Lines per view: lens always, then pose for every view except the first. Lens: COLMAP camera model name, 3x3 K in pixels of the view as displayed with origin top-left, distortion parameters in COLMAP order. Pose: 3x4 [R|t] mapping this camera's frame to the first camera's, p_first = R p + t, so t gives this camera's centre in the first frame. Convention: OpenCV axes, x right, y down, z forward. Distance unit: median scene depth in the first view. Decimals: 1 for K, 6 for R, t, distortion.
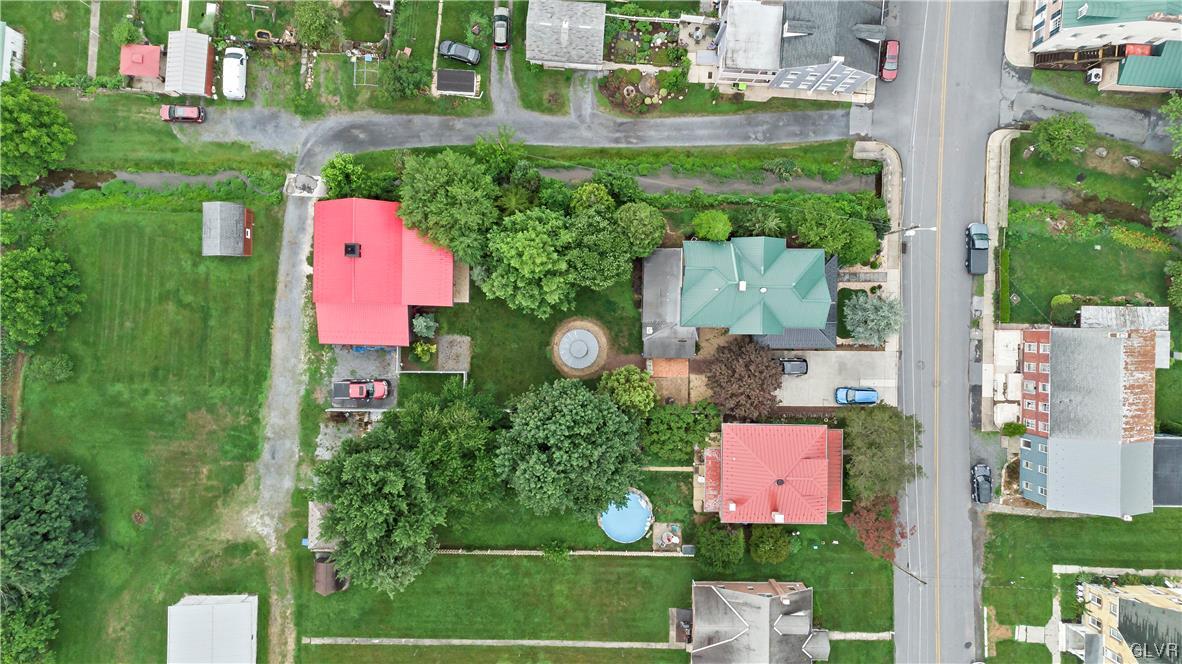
lens RADIAL K [[865.4, 0, 589.5], [0, 865.4, 323.6], [0, 0, 1]] dist [0.057869, 0.003726]
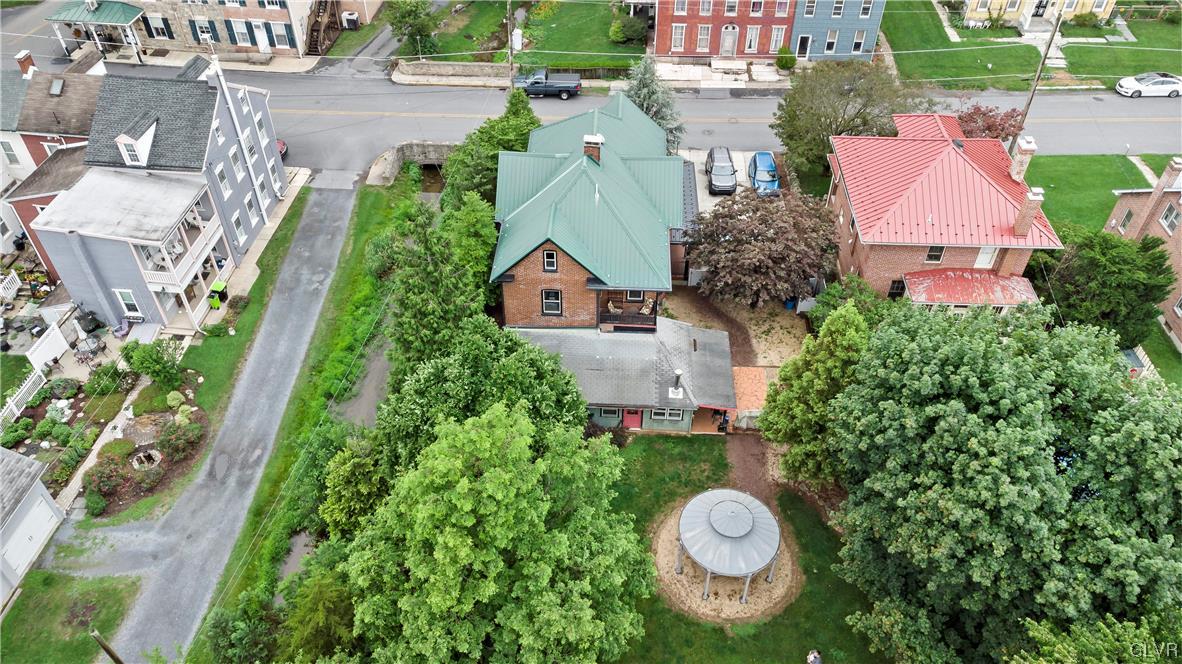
lens RADIAL K [[865.1, 0, 581.7], [0, 865.1, 331.8], [0, 0, 1]] dist [0.029213, 0.001657]
pose [[0.035686, -0.698982, 0.714248, -0.222653], [0.999353, 0.028119, -0.022412, -0.032355], [-0.004418, 0.714586, 0.699534, 0.634667]]
